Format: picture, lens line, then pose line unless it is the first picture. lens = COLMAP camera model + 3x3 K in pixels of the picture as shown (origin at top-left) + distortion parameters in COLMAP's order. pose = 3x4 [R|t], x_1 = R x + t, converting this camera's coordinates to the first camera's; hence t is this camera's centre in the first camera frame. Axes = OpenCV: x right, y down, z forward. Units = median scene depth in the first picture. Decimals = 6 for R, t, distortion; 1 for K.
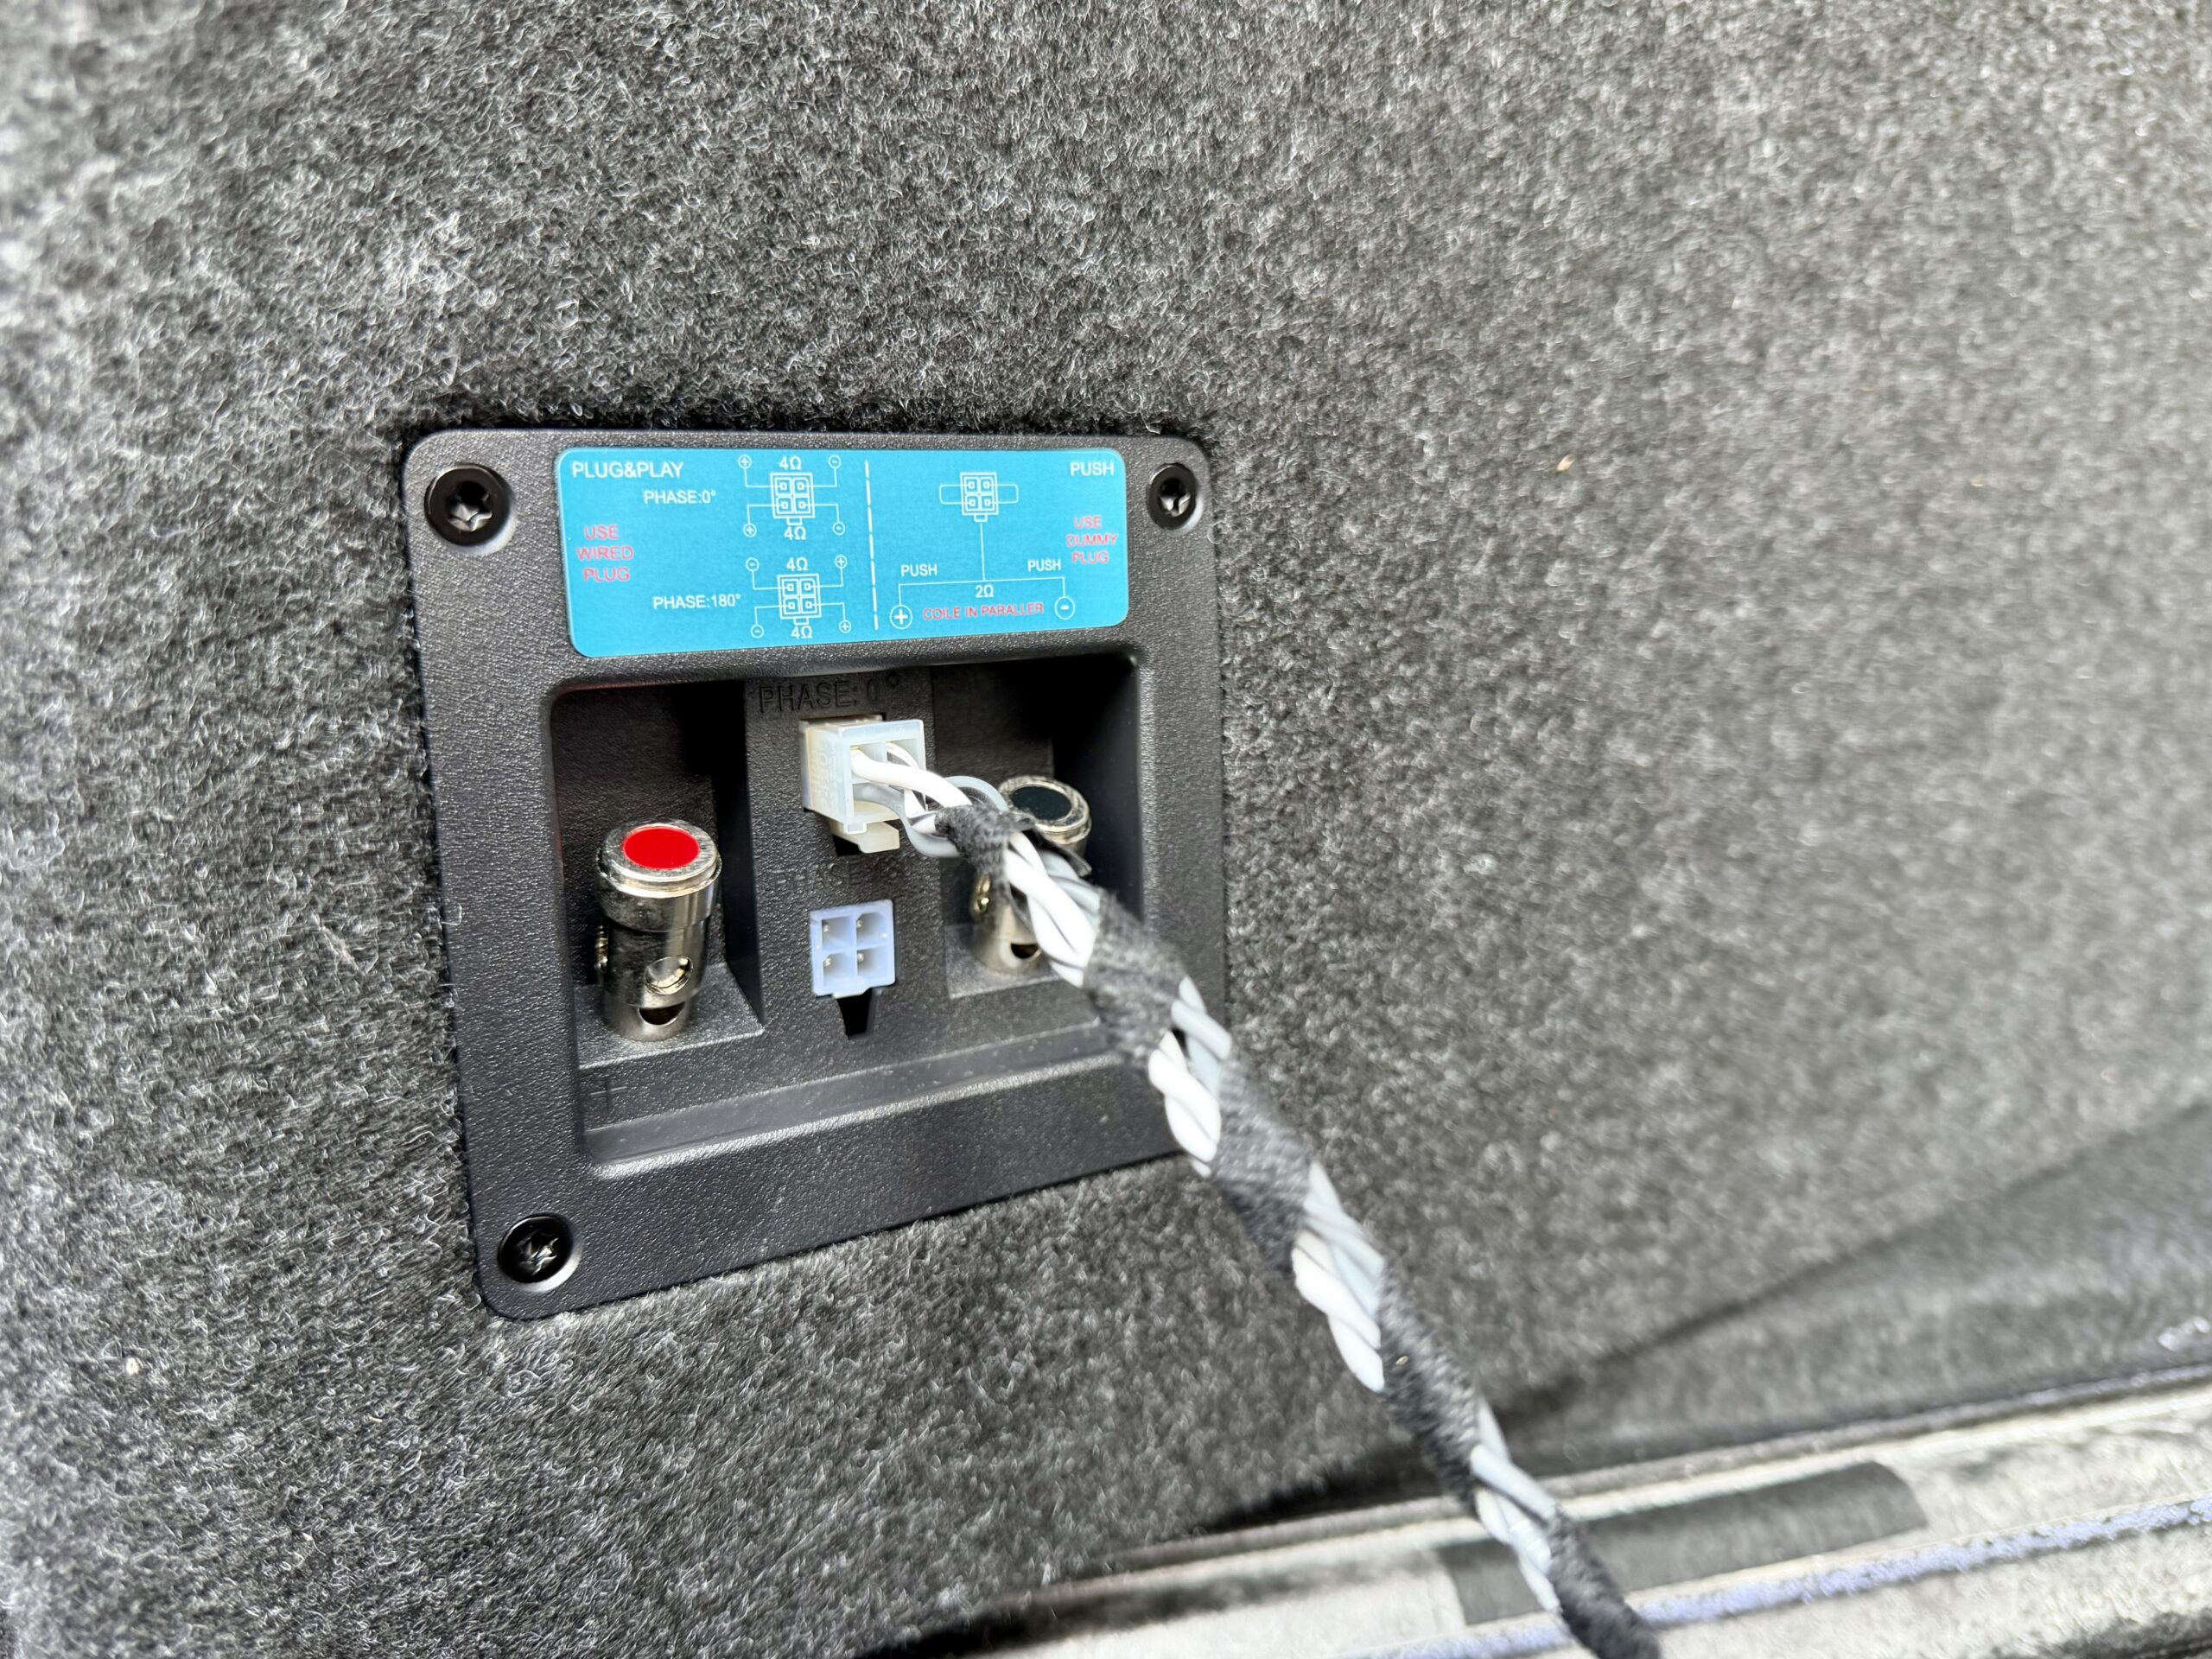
lens RADIAL K [[1685.7, 0, 1105.9], [0, 1685.7, 807.5], [0, 0, 1]] dist [0.024061, -0.040068]
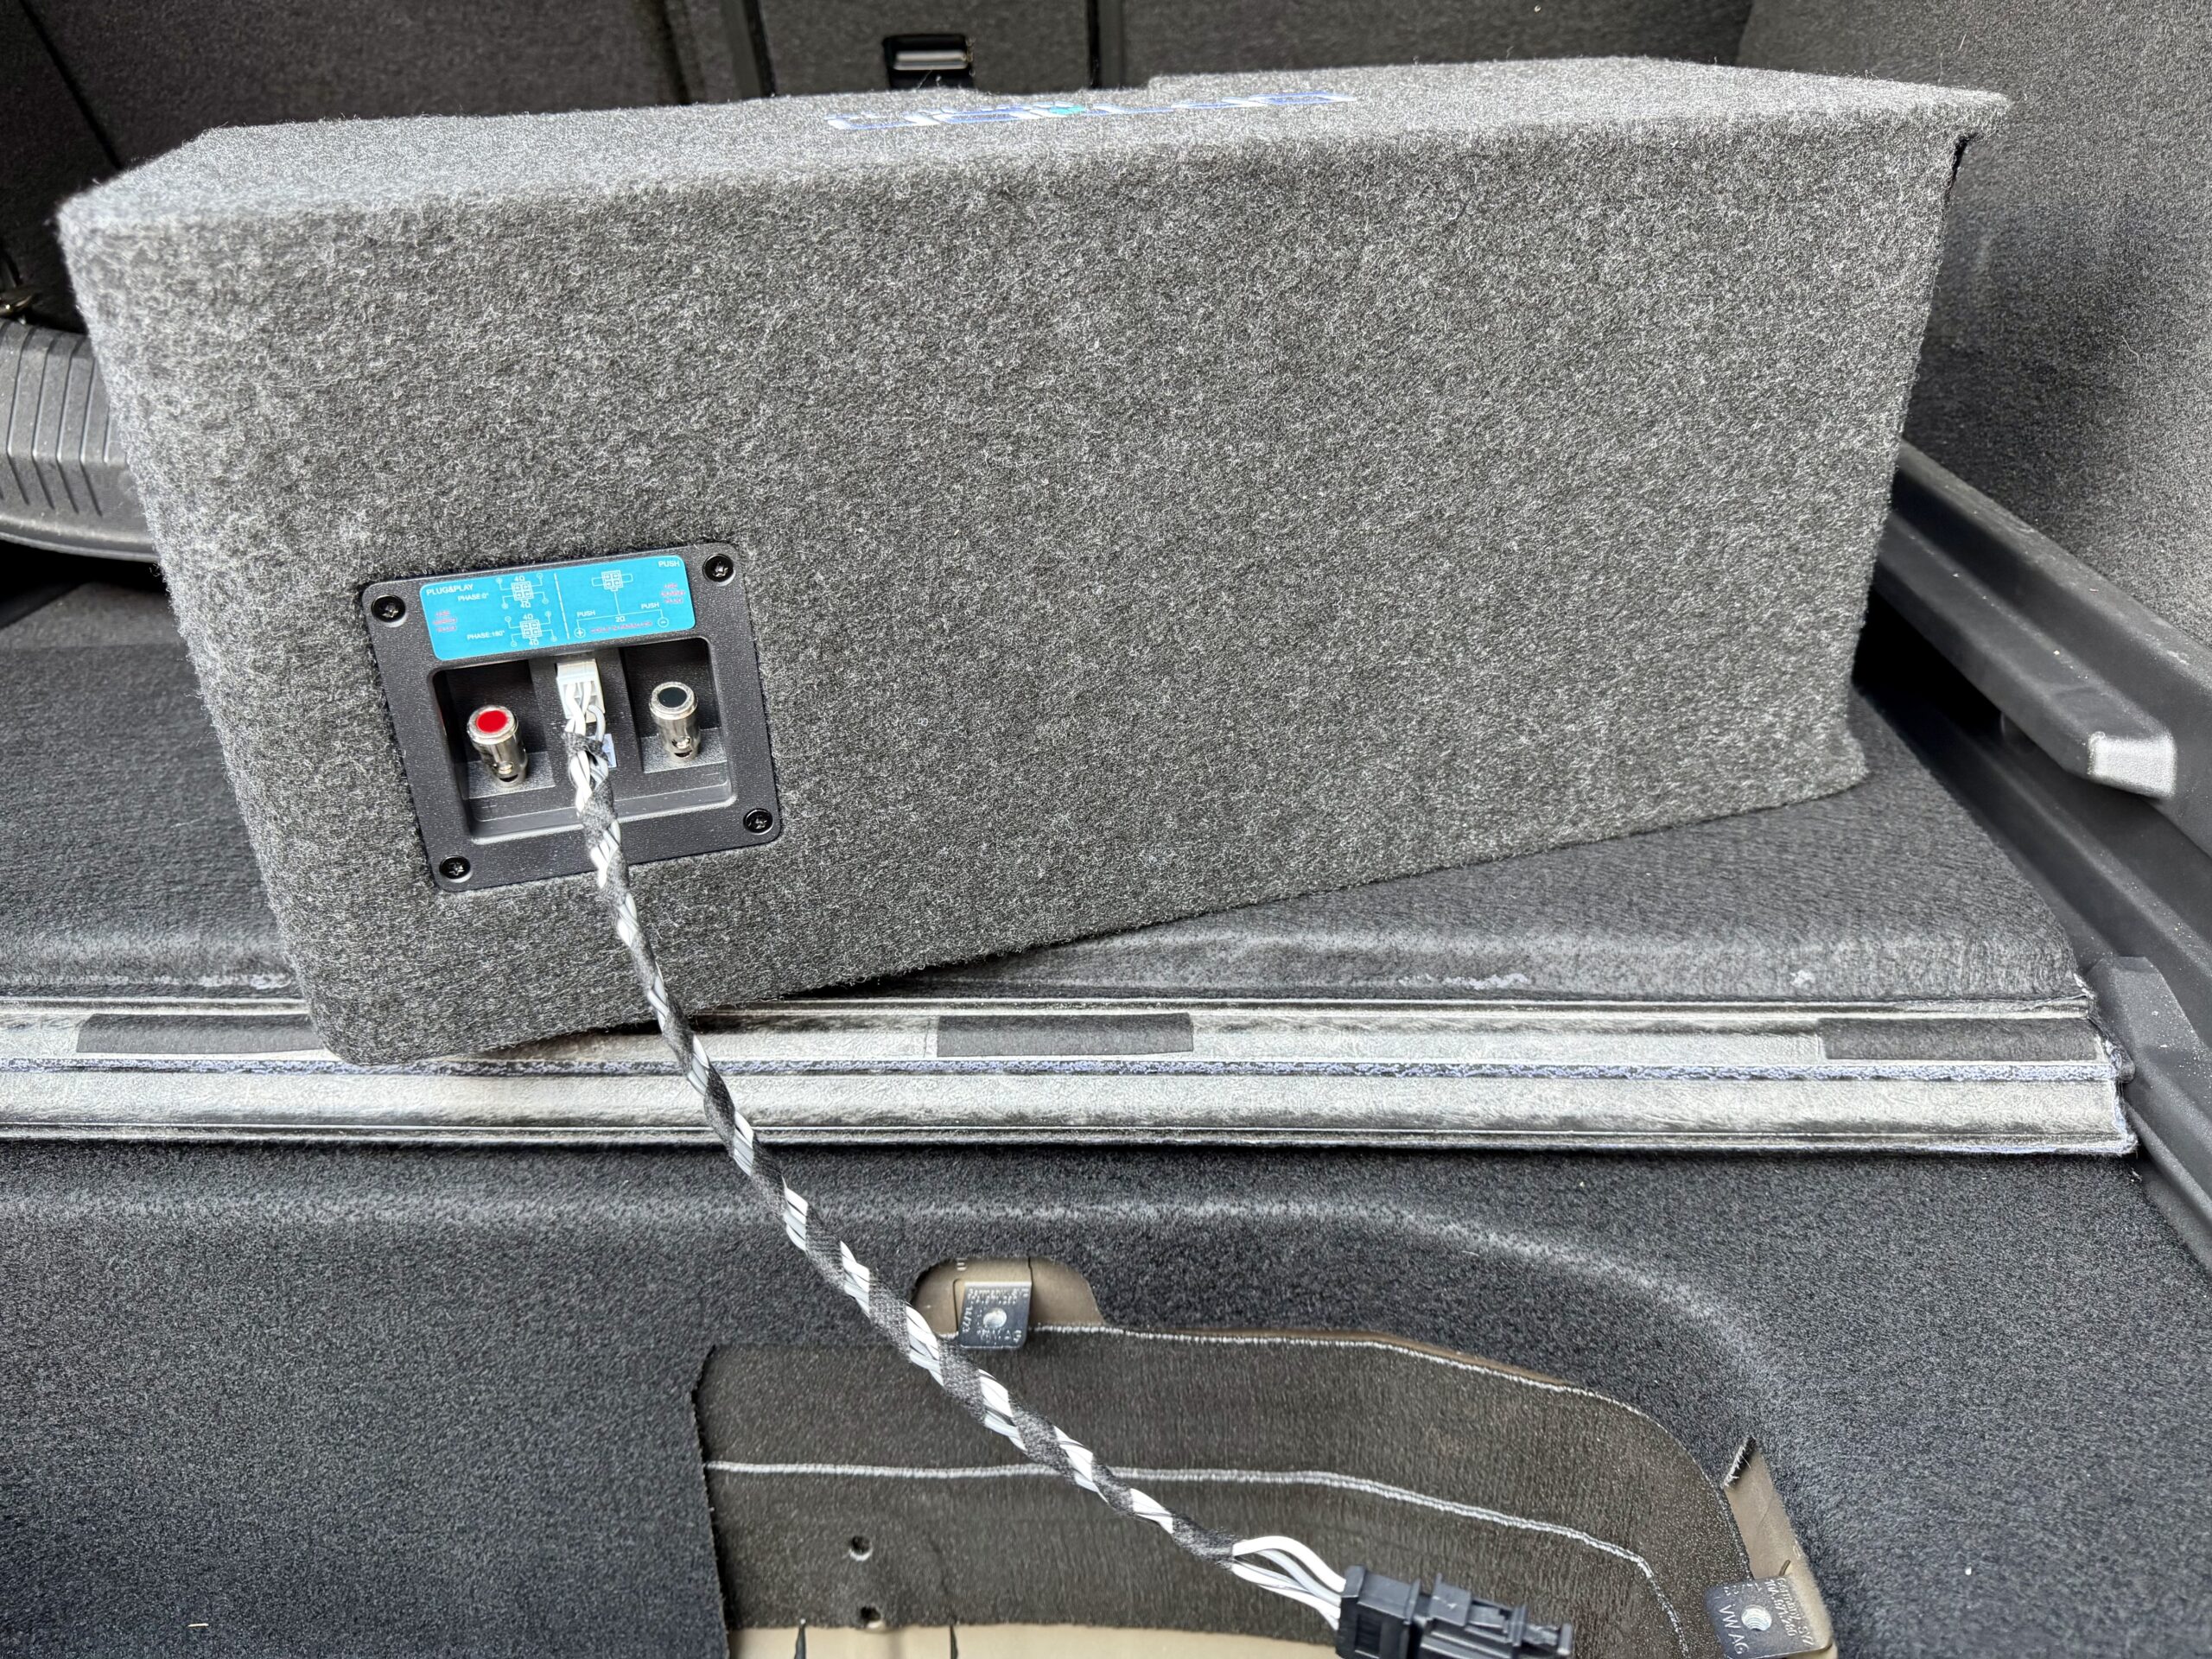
lens RADIAL K [[1608.3, 0, 1115.1], [0, 1608.3, 792.8], [0, 0, 1]] dist [0.014389, -0.025565]
pose [[0.962163, 0.122094, -0.243587, 1.163578], [-0.038453, 0.945883, 0.322220, -0.649975], [0.269746, -0.300662, 0.914789, -0.921024]]
